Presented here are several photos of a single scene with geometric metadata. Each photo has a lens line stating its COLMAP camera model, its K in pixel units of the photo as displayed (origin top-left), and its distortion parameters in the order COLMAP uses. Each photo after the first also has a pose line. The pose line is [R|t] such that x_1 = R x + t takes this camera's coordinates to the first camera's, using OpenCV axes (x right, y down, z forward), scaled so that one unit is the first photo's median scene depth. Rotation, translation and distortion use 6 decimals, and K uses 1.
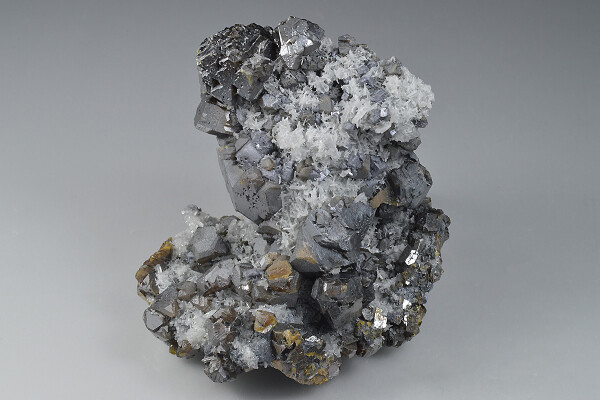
lens RADIAL K [[1627.7, 0, 299.7], [0, 1627.7, 200.3], [0, 0, 1]] dist [0.101290, 0.000000]
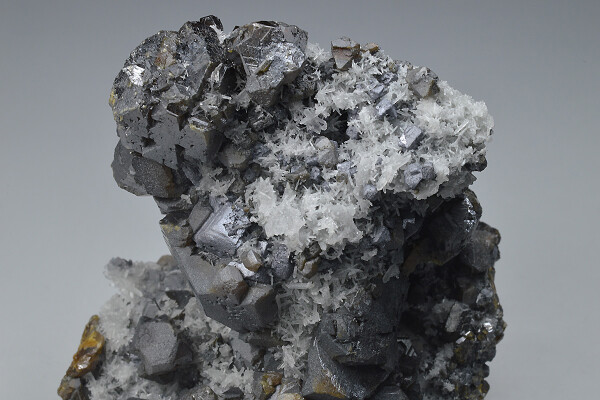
lens RADIAL K [[1627.7, 0, 300.5], [0, 1627.7, 199.5], [0, 0, 1]] dist [0.101290, 0.000000]
pose [[0.982105, -0.155877, 0.105695, -0.064068], [0.111557, 0.933656, 0.340356, -0.259985], [-0.151737, -0.322474, 0.934337, 0.400085]]
